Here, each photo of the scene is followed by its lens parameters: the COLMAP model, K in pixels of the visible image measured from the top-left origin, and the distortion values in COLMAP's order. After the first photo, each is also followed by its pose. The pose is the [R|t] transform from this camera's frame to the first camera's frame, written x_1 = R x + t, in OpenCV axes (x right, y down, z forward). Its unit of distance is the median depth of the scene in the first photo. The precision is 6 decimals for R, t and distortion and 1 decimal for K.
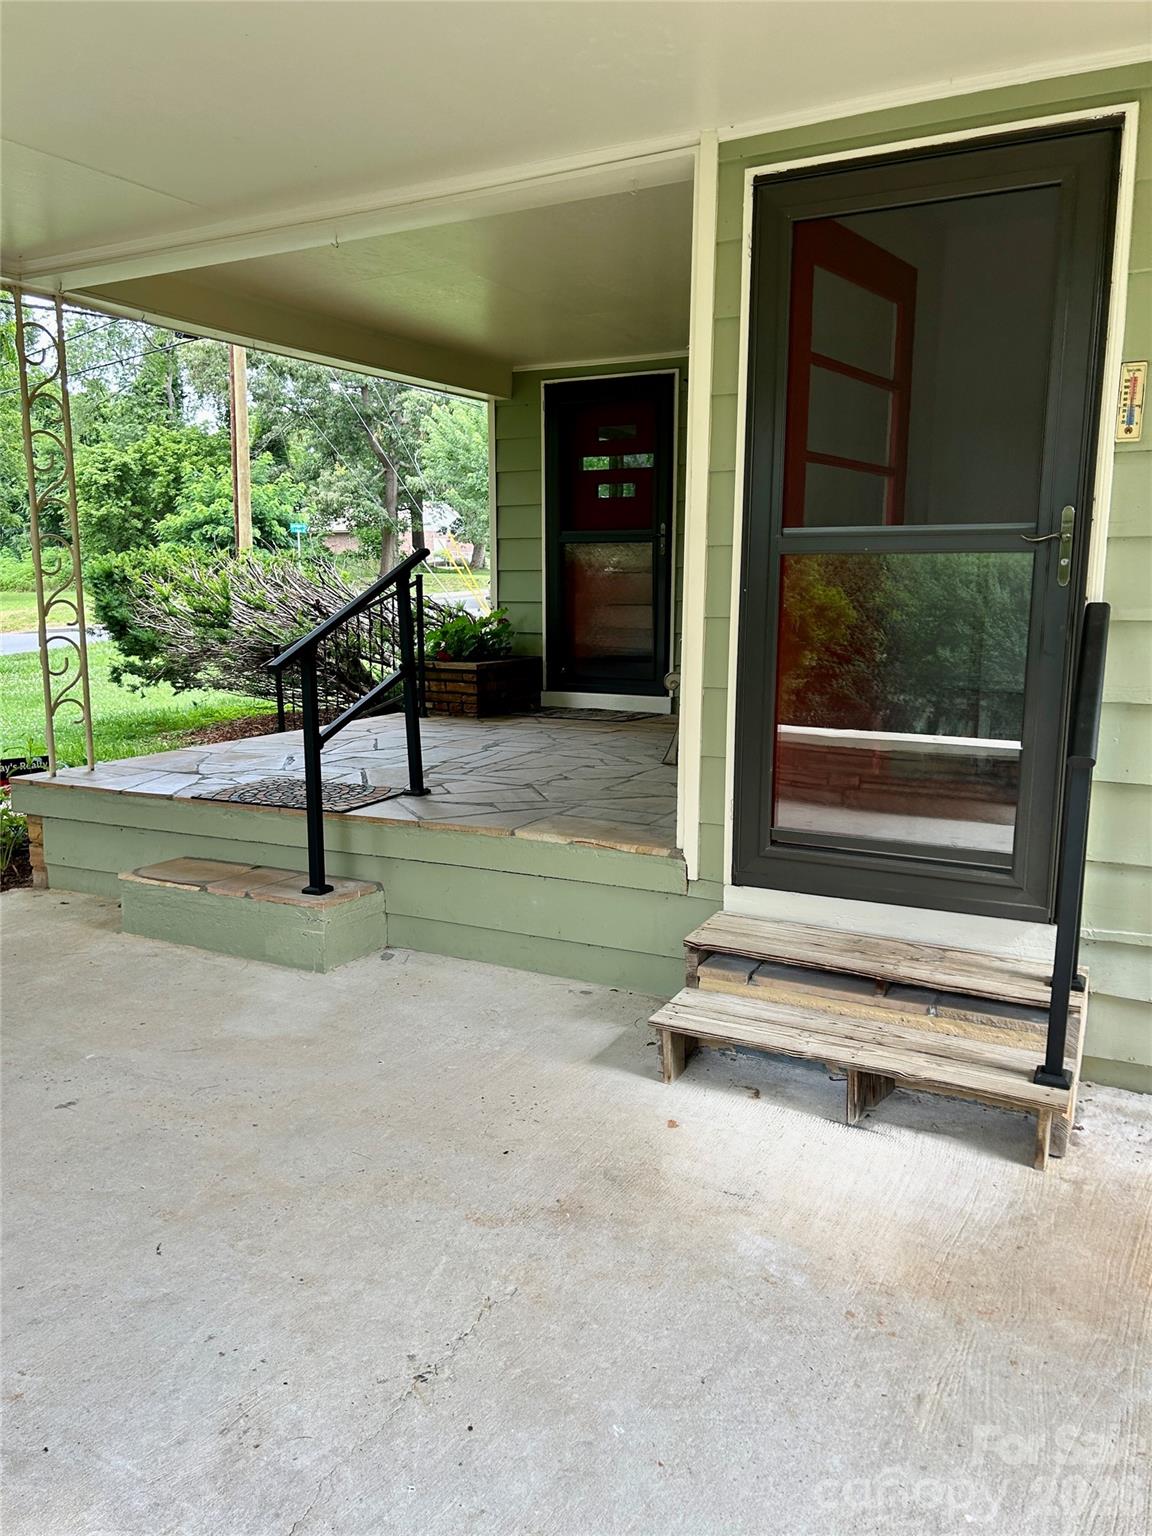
lens RADIAL K [[1145.2, 0, 584.7], [0, 1145.2, 772.3], [0, 0, 1]] dist [0.030681, -0.021711]
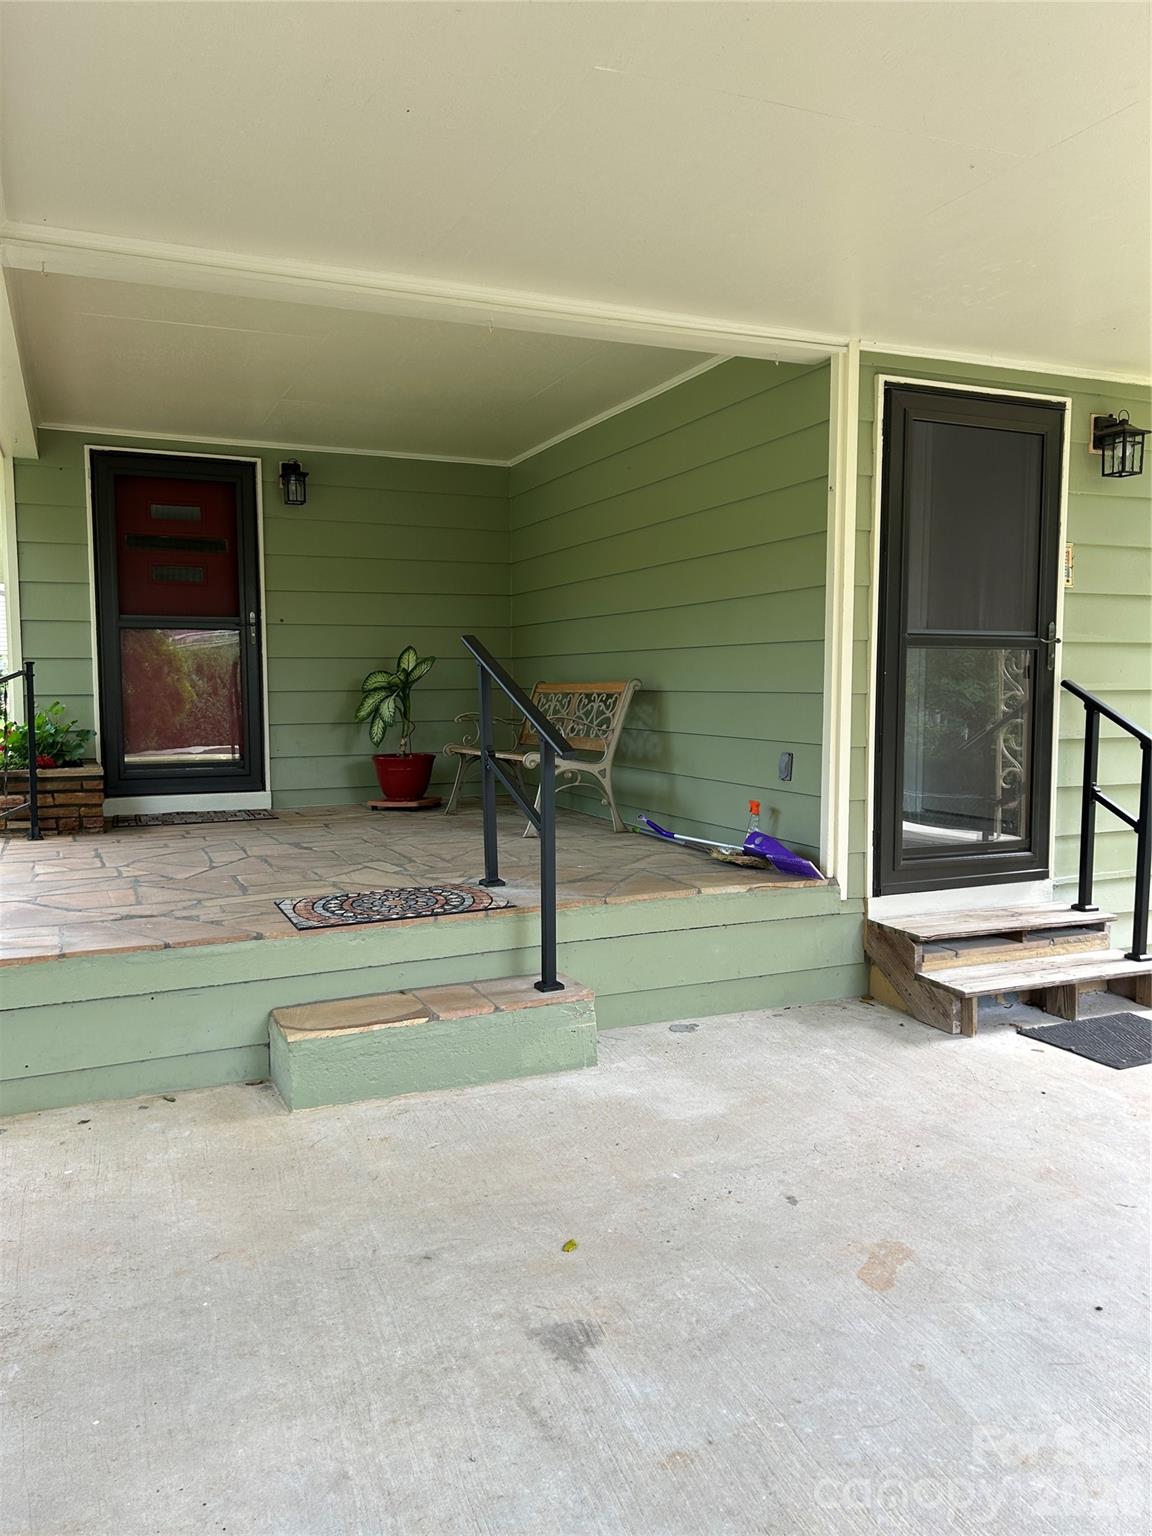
lens RADIAL K [[1145.2, 0, 587.7], [0, 1145.2, 764.9], [0, 0, 1]] dist [0.030681, -0.021711]
pose [[0.632107, -0.063743, 0.772255, -0.987931], [0.131393, 0.990996, -0.025749, -0.054509], [-0.763660, 0.117745, 0.634791, 0.366593]]
